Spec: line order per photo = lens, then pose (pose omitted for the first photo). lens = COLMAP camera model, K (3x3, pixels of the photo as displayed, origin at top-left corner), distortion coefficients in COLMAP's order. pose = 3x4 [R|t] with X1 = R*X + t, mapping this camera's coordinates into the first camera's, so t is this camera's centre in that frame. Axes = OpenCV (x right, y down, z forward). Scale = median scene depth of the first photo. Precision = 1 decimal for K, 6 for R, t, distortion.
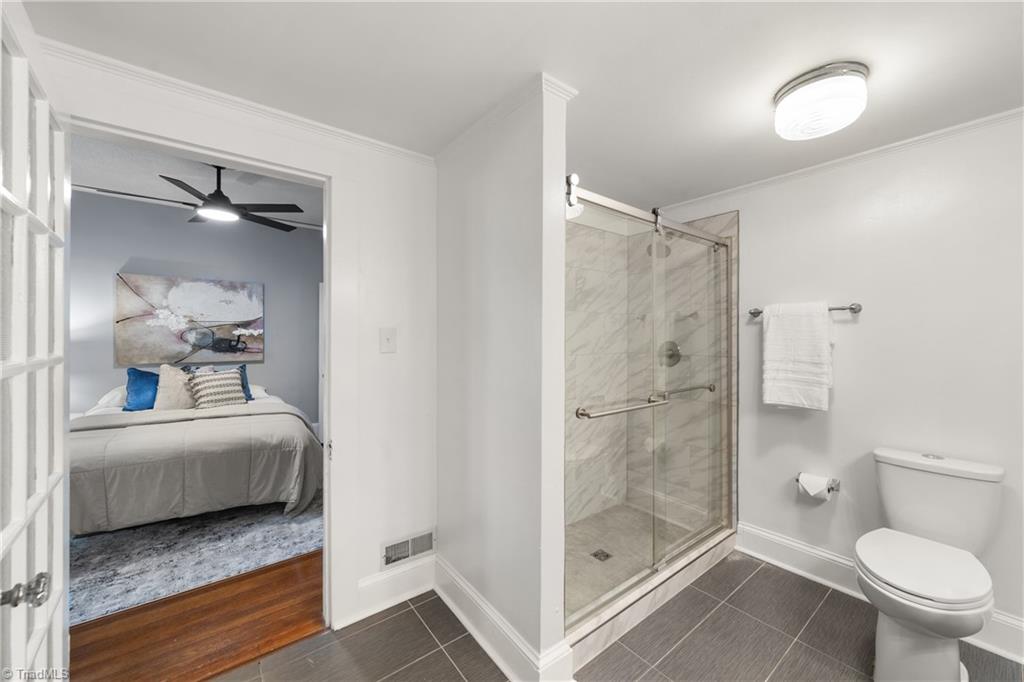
lens RADIAL K [[393.4, 0, 520.0], [0, 393.4, 337.7], [0, 0, 1]] dist [0.002021, 0.000250]
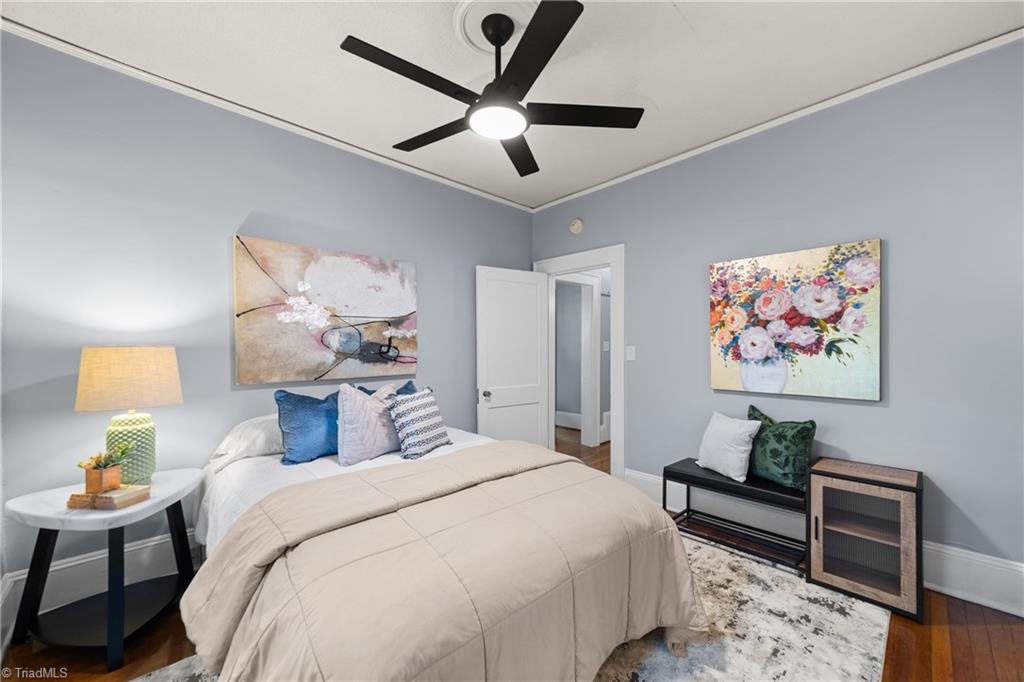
lens RADIAL K [[393.4, 0, 517.1], [0, 393.4, 348.2], [0, 0, 1]] dist [0.002021, 0.000250]
pose [[0.994846, -0.006152, 0.101213, -0.599770], [0.005130, 0.999933, 0.010355, 0.006806], [-0.101270, -0.009783, 0.994811, 0.318074]]
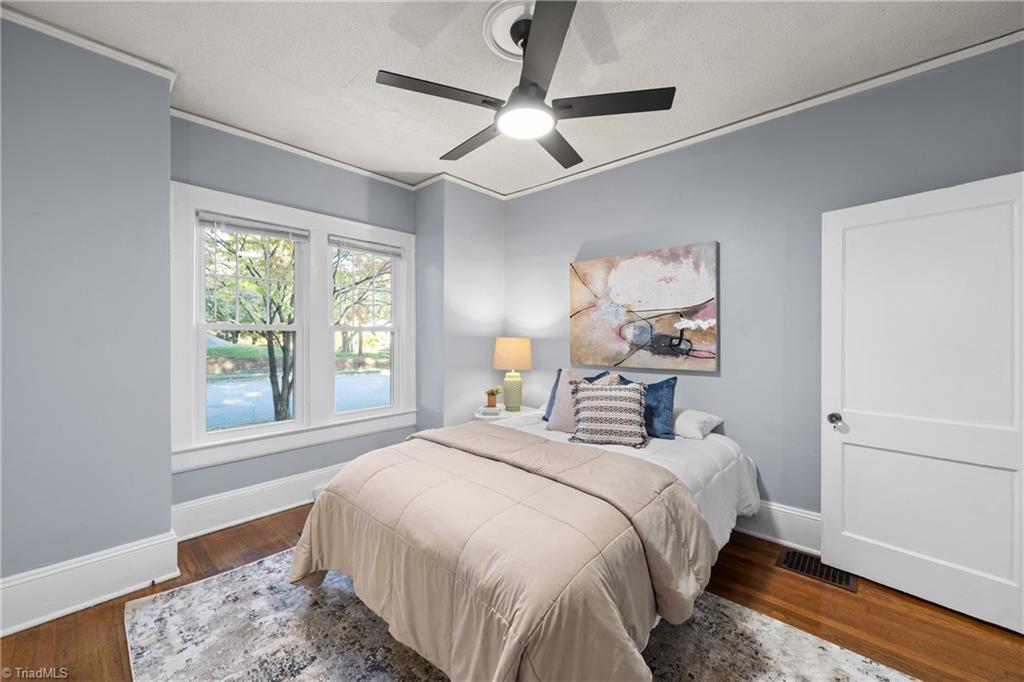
lens RADIAL K [[393.4, 0, 522.9], [0, 393.4, 334.6], [0, 0, 1]] dist [0.002021, 0.000250]
pose [[0.185305, -0.006423, -0.982660, -0.141048], [0.001857, 0.999979, -0.006186, 0.005898], [0.982679, -0.000679, 0.185313, 0.666890]]
